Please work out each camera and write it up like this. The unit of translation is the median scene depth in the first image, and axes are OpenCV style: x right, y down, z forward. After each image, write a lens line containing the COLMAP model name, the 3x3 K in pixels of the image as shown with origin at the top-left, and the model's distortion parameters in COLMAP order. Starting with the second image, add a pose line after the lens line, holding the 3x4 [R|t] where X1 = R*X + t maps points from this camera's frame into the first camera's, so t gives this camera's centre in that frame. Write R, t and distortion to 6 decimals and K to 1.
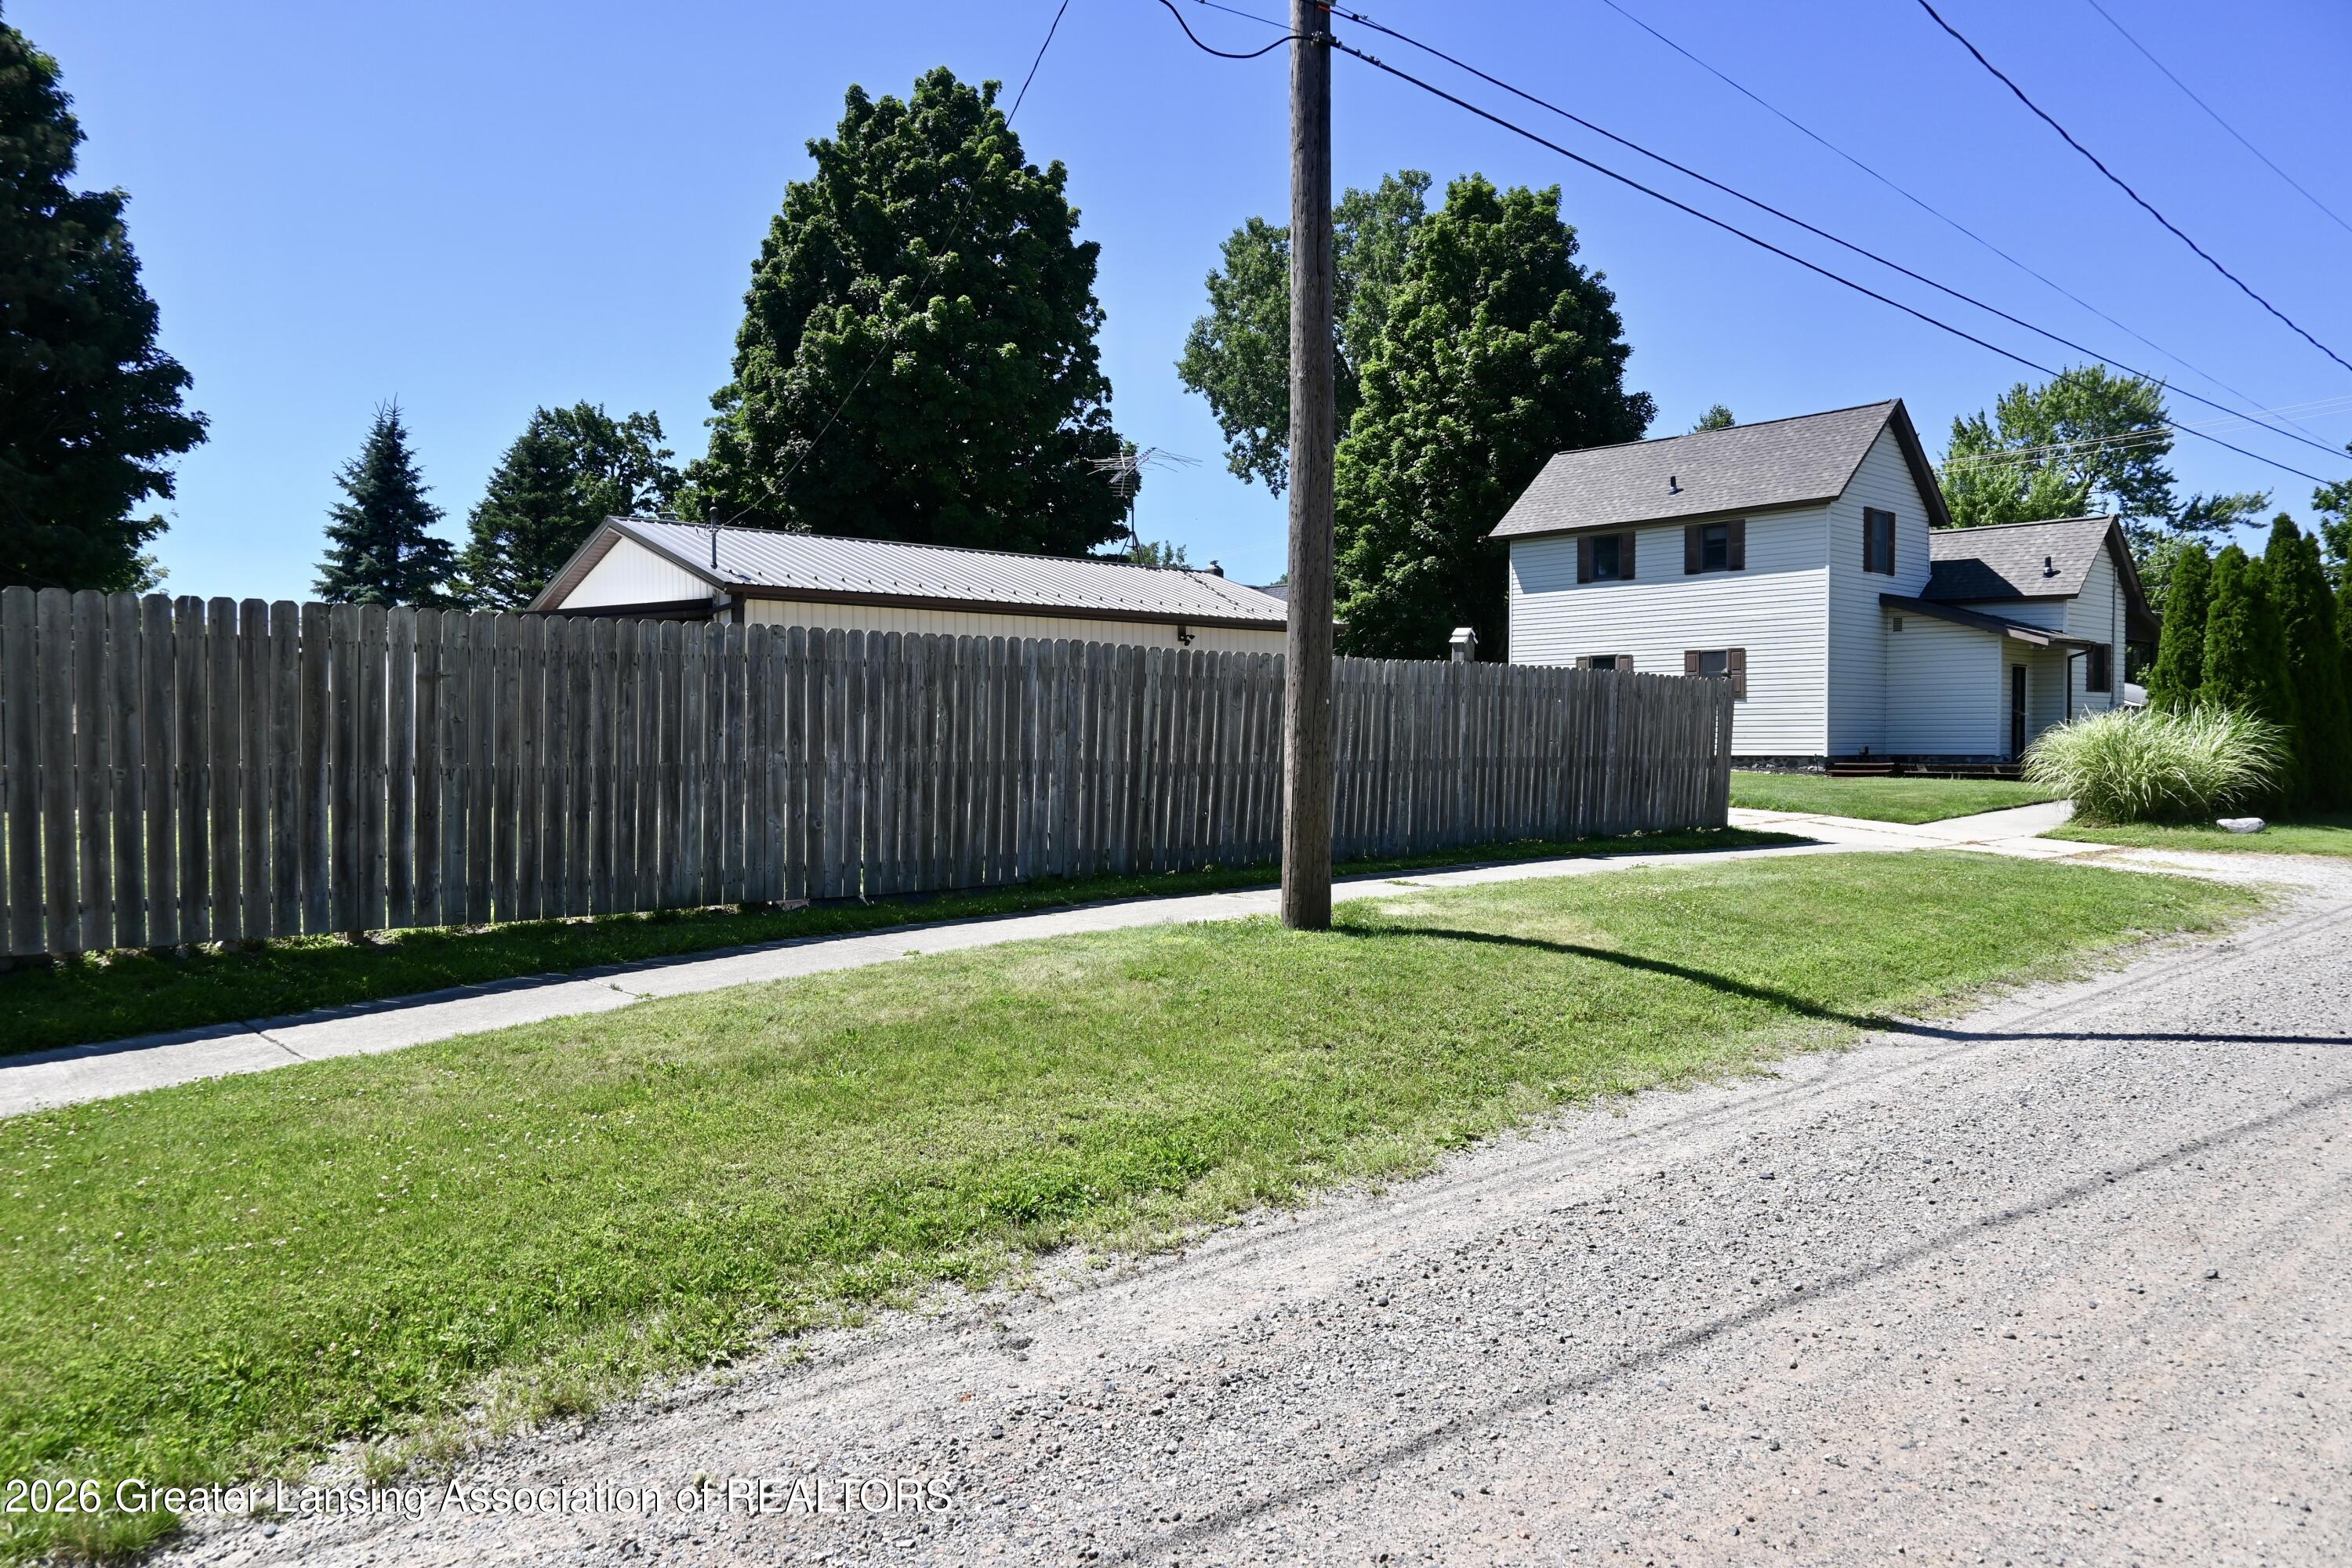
lens RADIAL K [[1622.3, 0, 1176.0], [0, 1622.3, 784.0], [0, 0, 1]] dist [-0.006830, 0.004365]
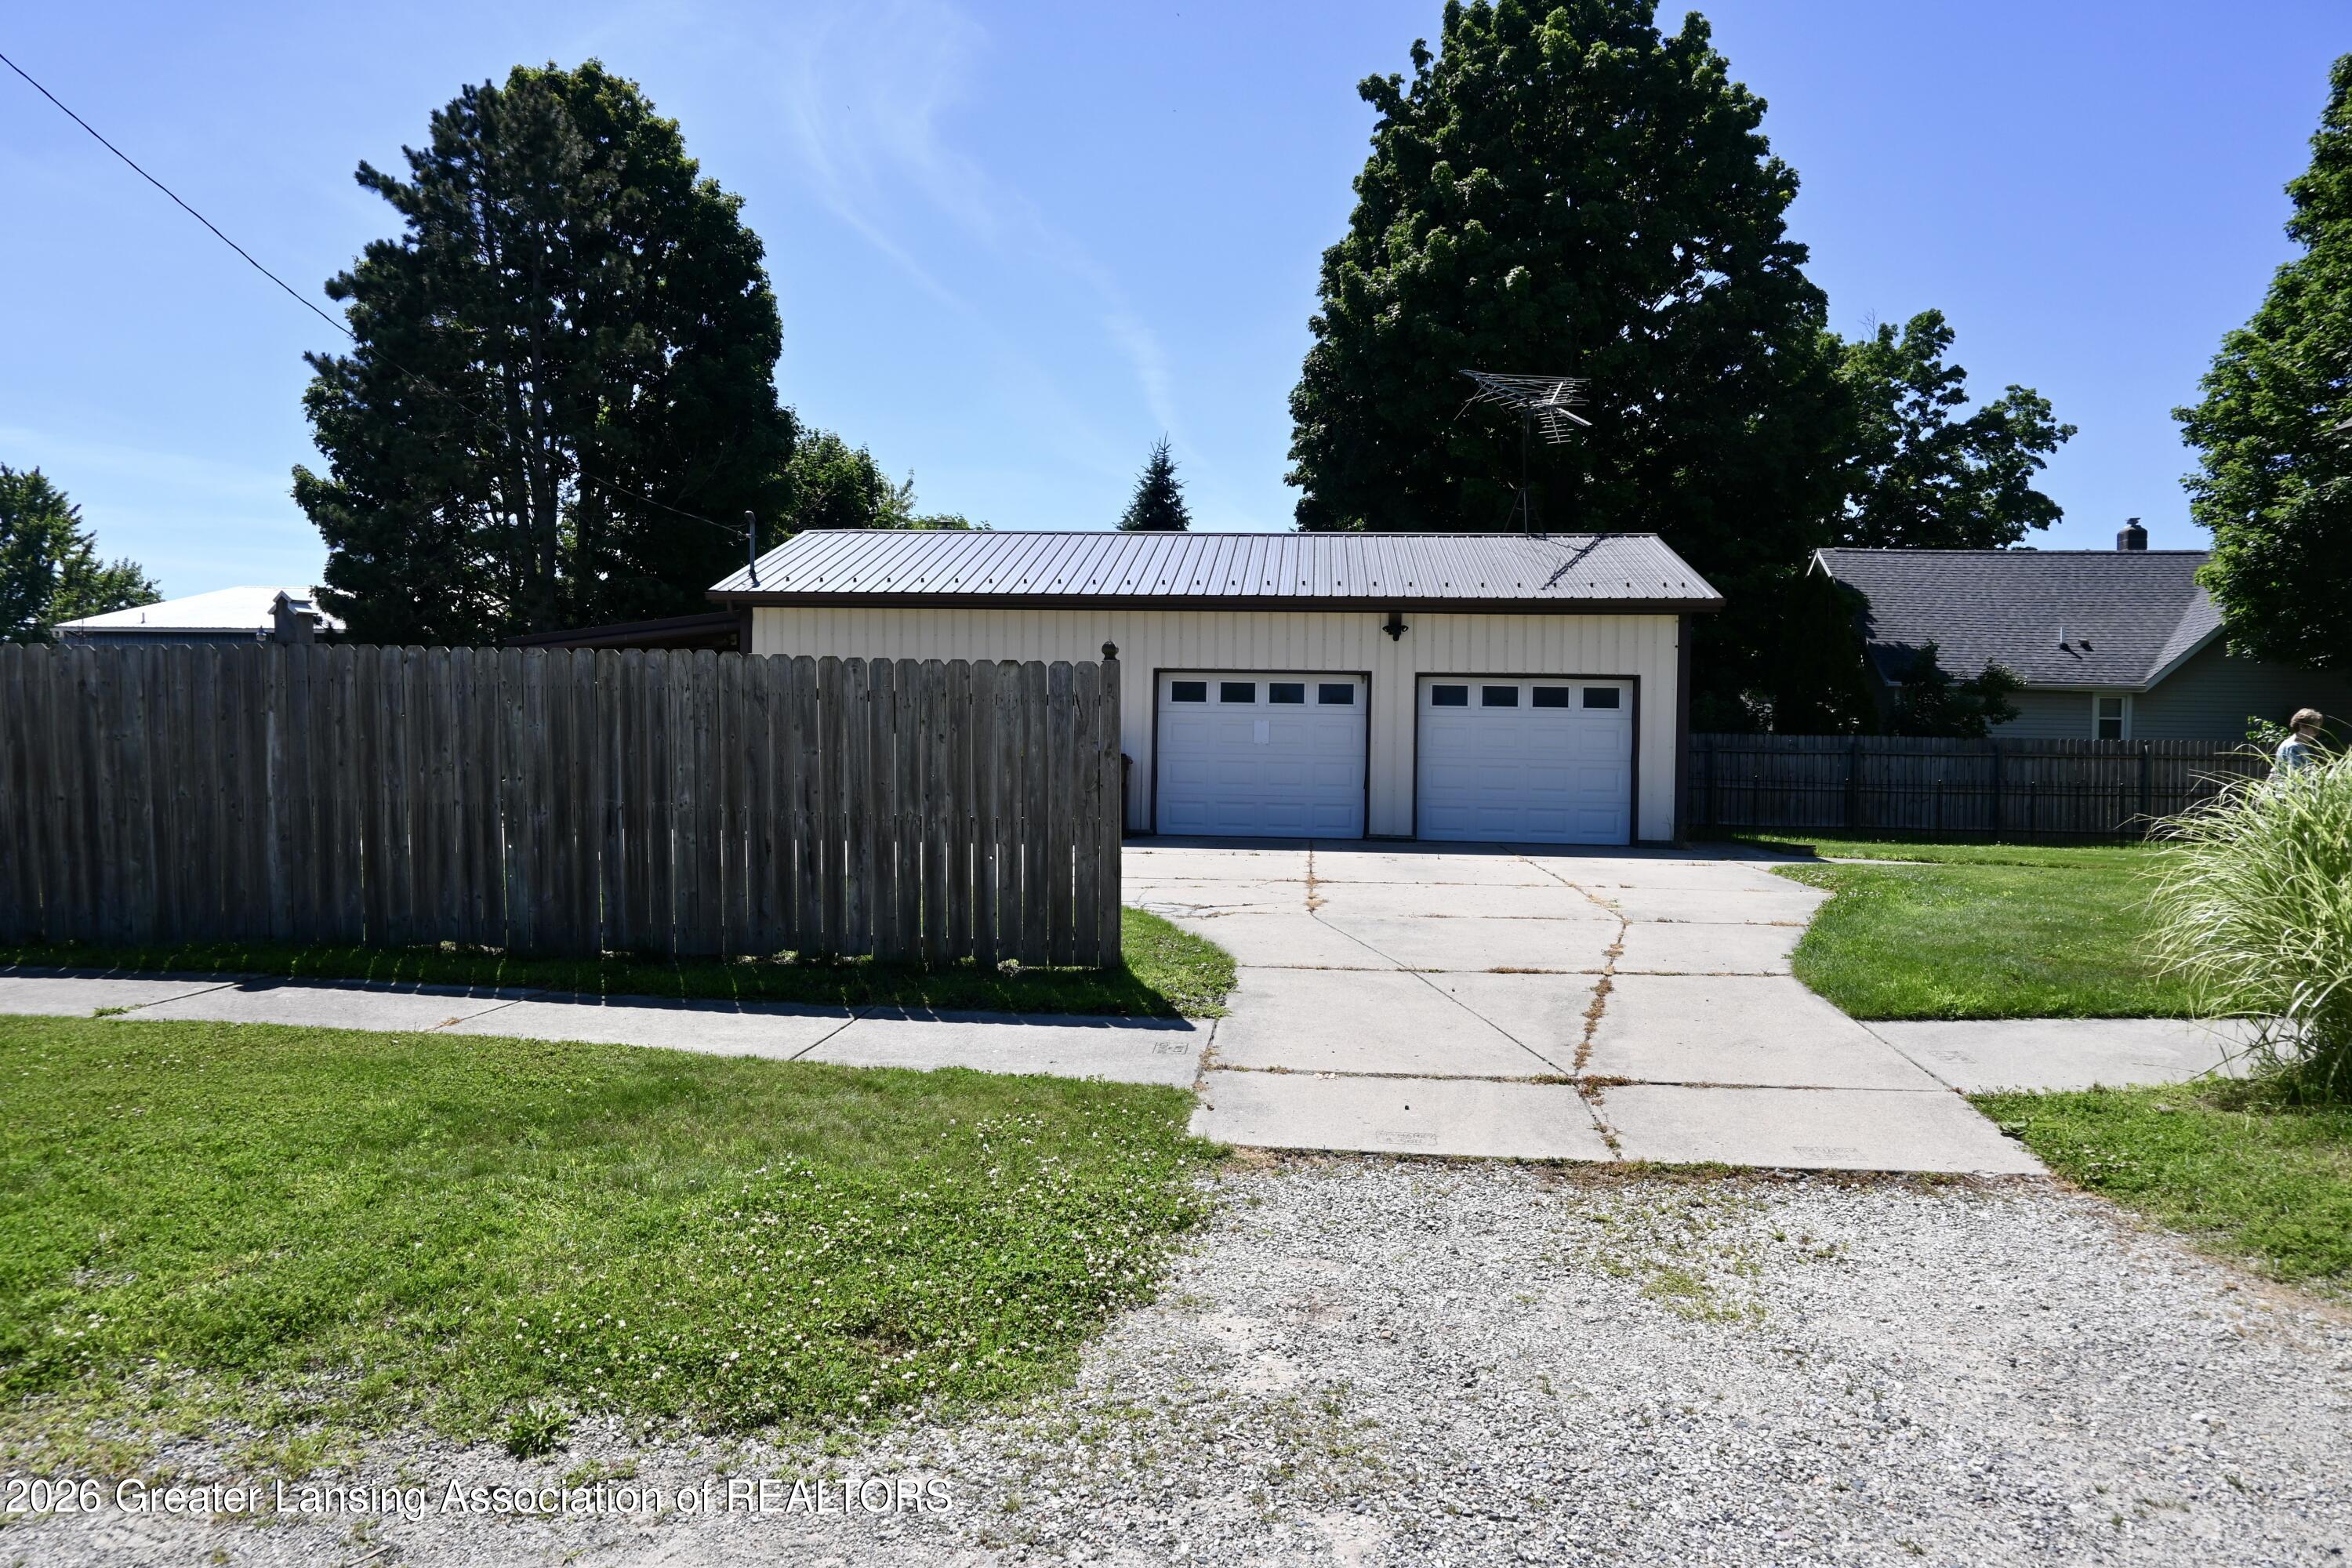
lens RADIAL K [[1622.3, 0, 1176.0], [0, 1622.3, 784.0], [0, 0, 1]] dist [-0.006830, 0.004365]
pose [[0.697523, 0.026302, -0.716080, 0.356643], [-0.038007, 0.999277, -0.000317, -0.014558], [0.715554, 0.027437, 0.698019, 0.342323]]
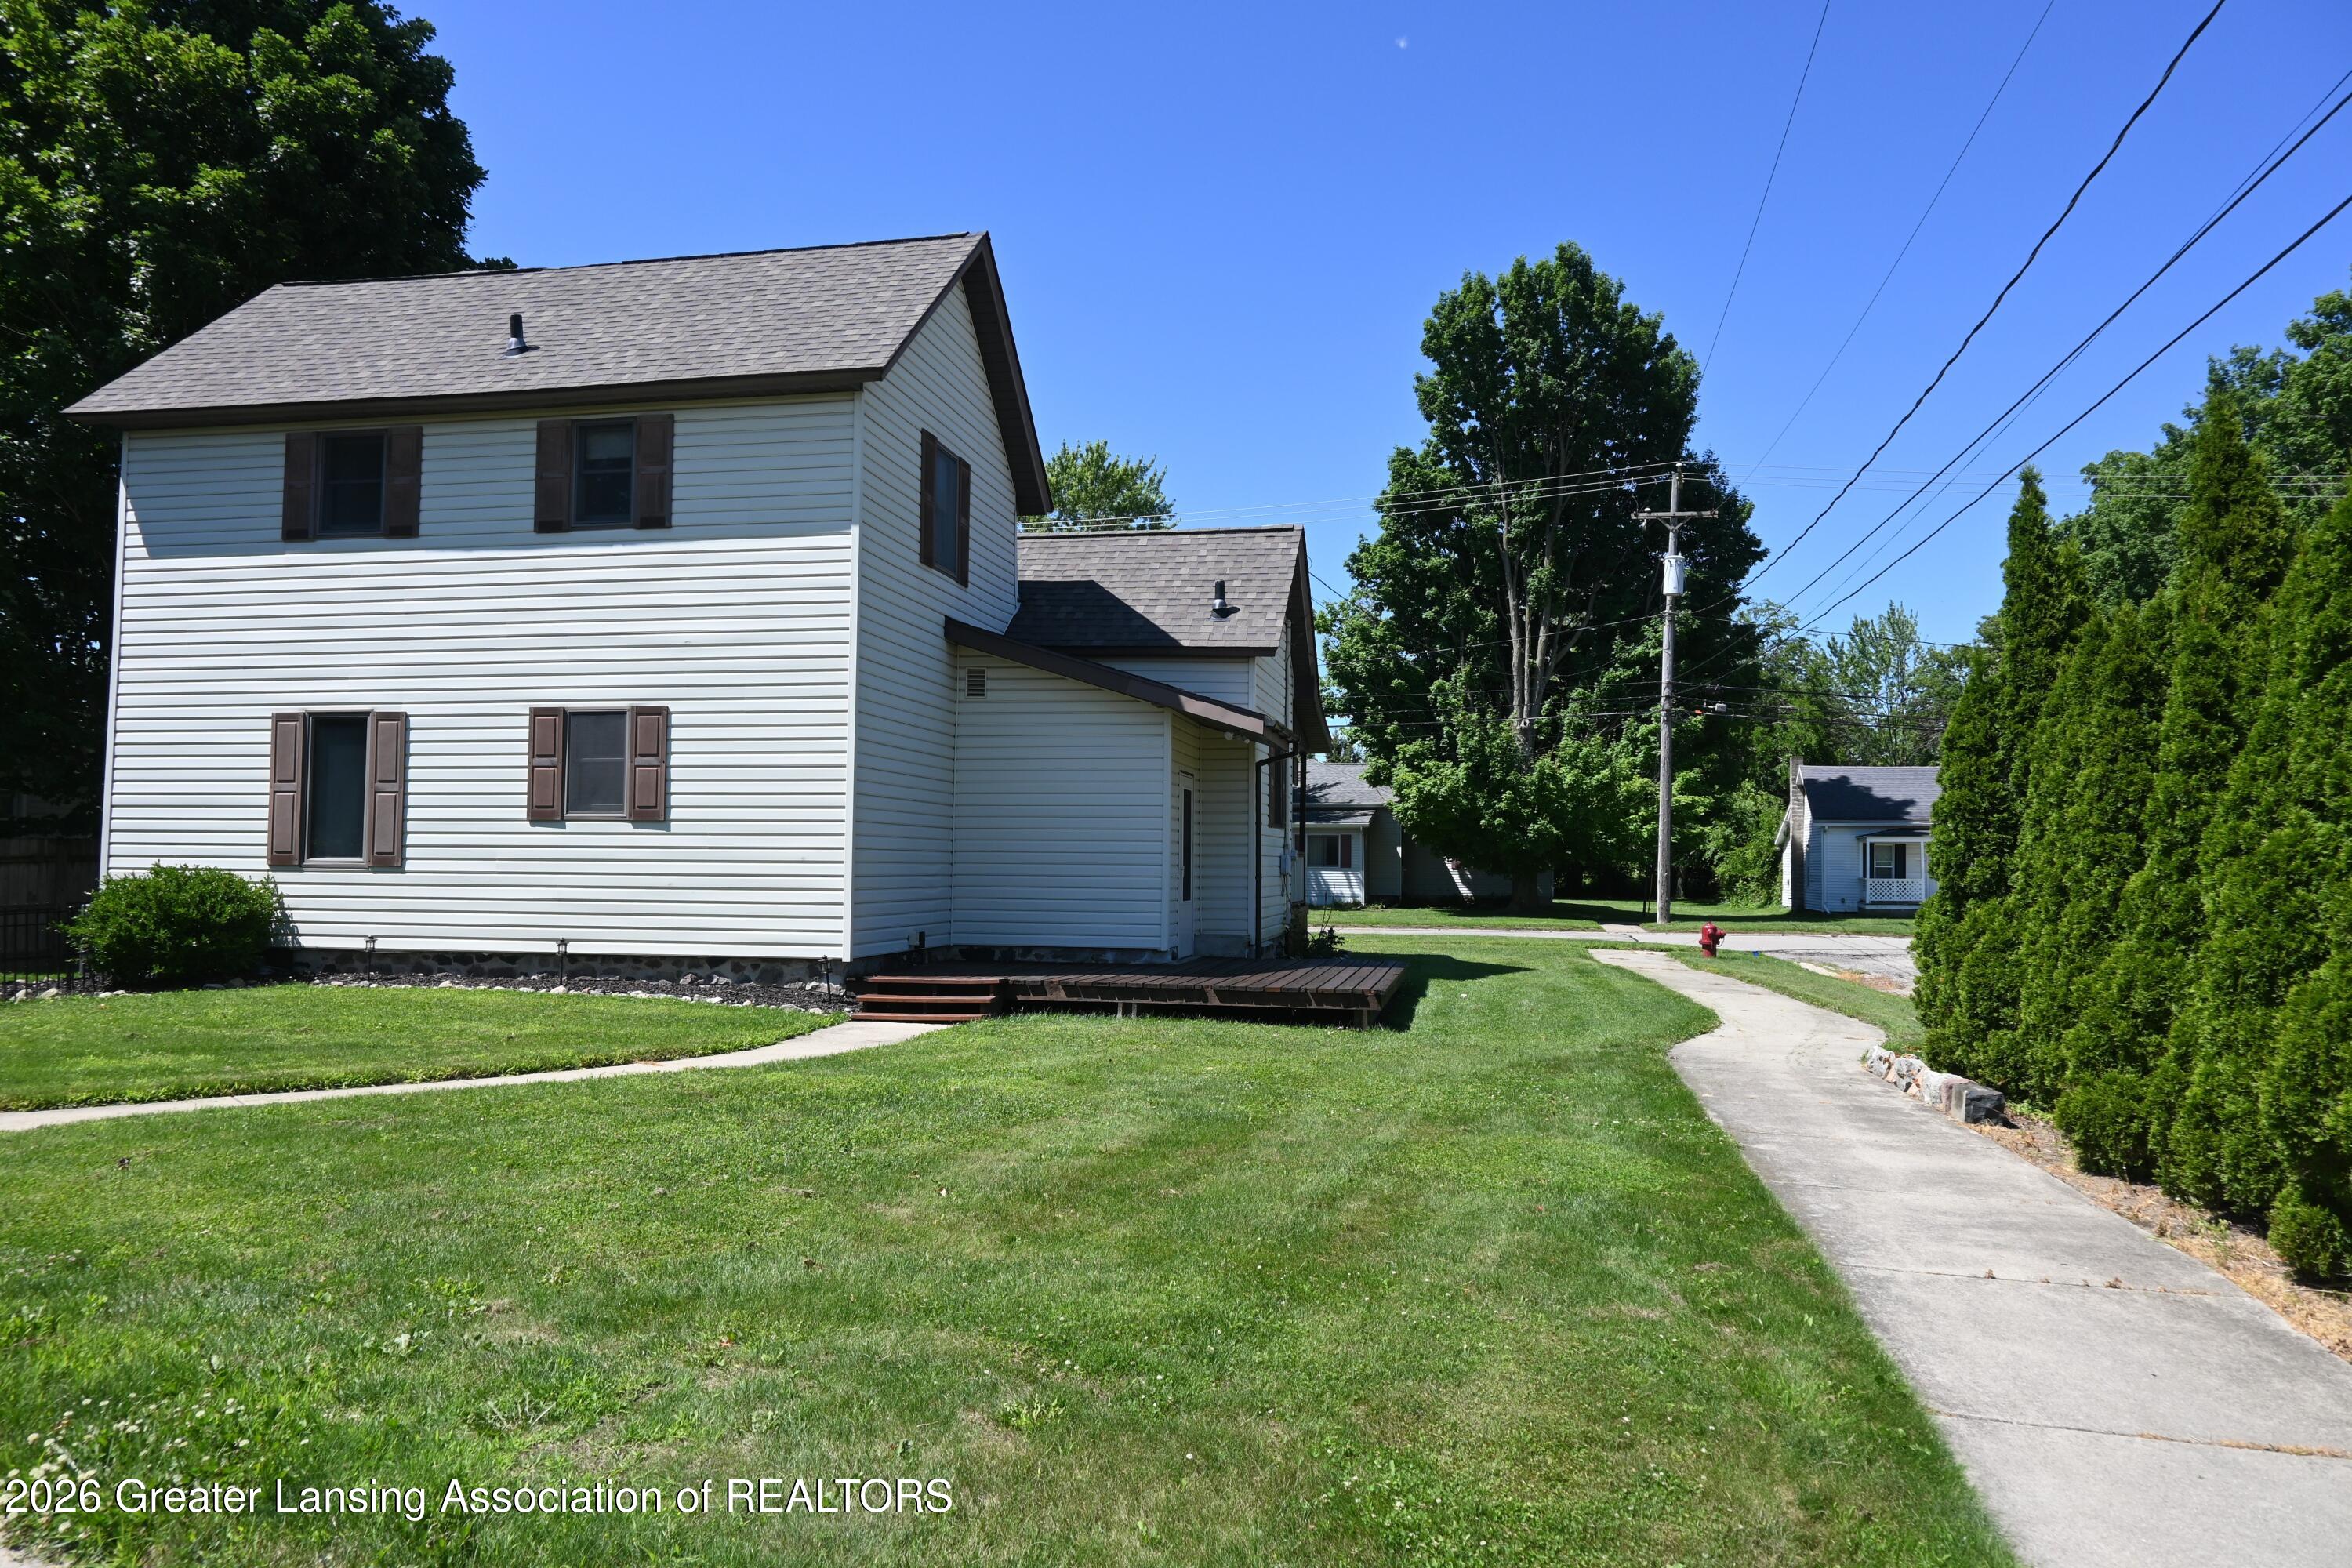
lens RADIAL K [[1599.4, 0, 1176.0], [0, 1599.4, 784.0], [0, 0, 1]] dist [0.001674, -0.061100]
pose [[0.803755, 0.042083, 0.593471, 0.204035], [0.005845, 0.996889, -0.078606, -0.028490], [-0.594932, 0.066648, 0.801008, 0.569203]]
